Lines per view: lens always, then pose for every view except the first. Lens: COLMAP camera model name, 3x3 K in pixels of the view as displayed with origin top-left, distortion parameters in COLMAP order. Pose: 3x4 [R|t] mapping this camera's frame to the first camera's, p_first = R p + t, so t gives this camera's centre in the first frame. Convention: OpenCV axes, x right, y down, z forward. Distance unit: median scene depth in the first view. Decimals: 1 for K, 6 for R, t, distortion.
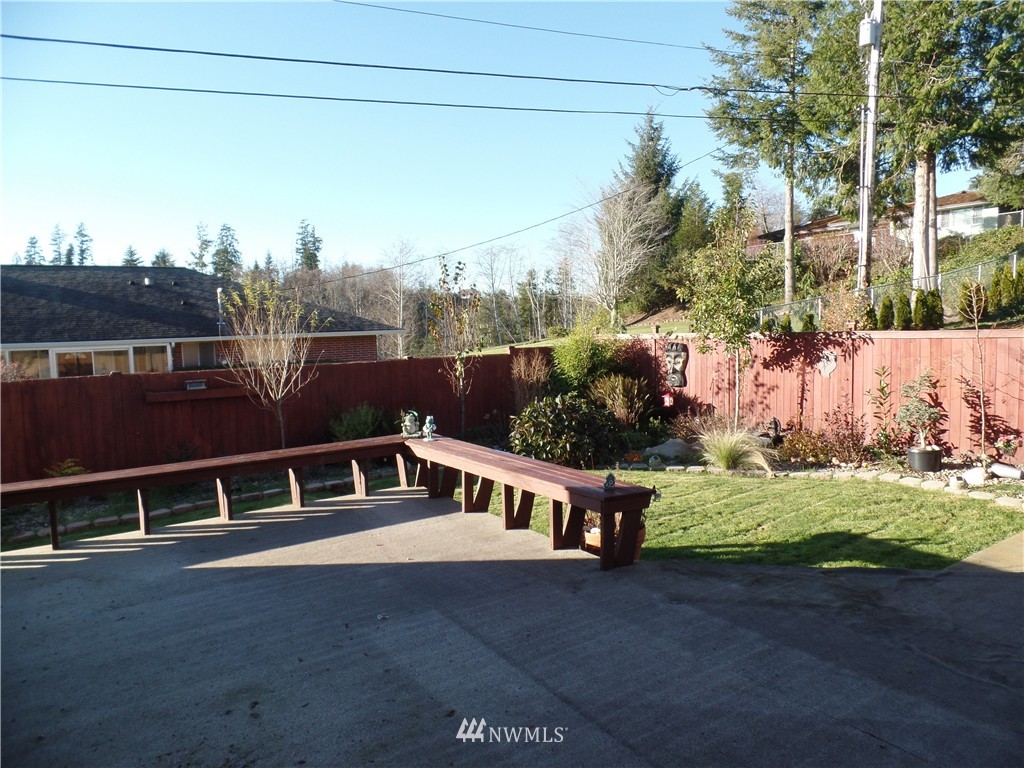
lens RADIAL K [[696.2, 0, 518.1], [0, 696.2, 380.8], [0, 0, 1]] dist [-0.010713, 0.003360]
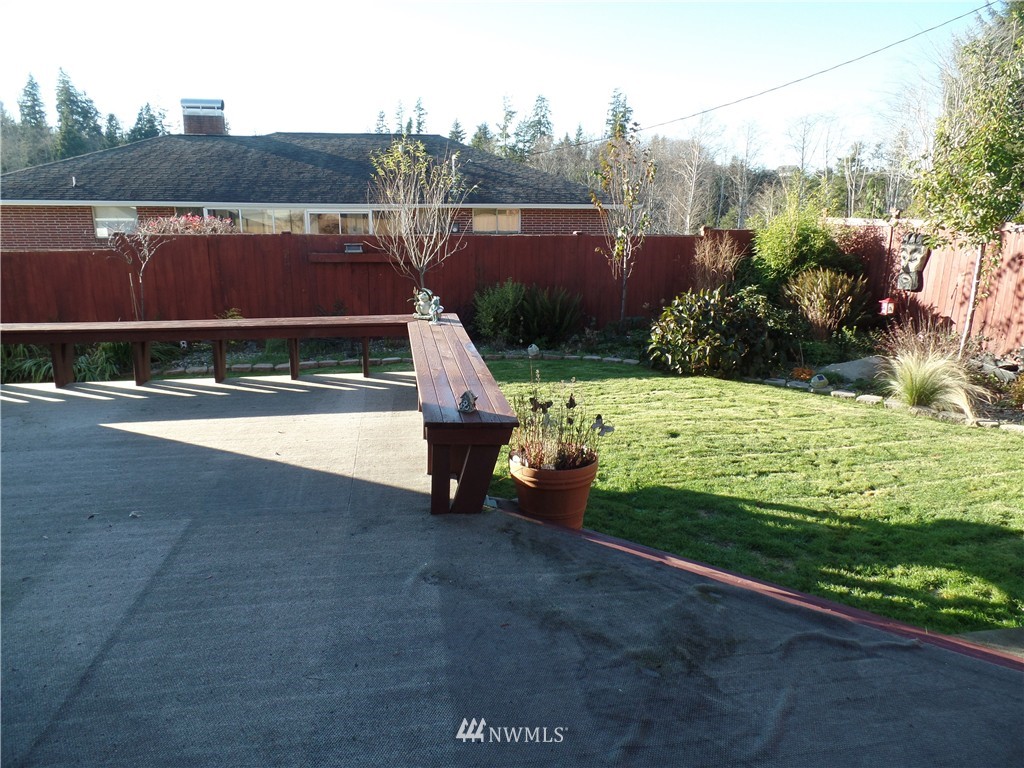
lens RADIAL K [[696.2, 0, 518.1], [0, 696.2, 380.8], [0, 0, 1]] dist [-0.010713, 0.003360]
pose [[0.908962, 0.136628, -0.393853, 0.158088], [-0.067264, 0.980456, 0.184885, -0.006926], [0.411416, -0.141561, 0.900387, 0.117306]]
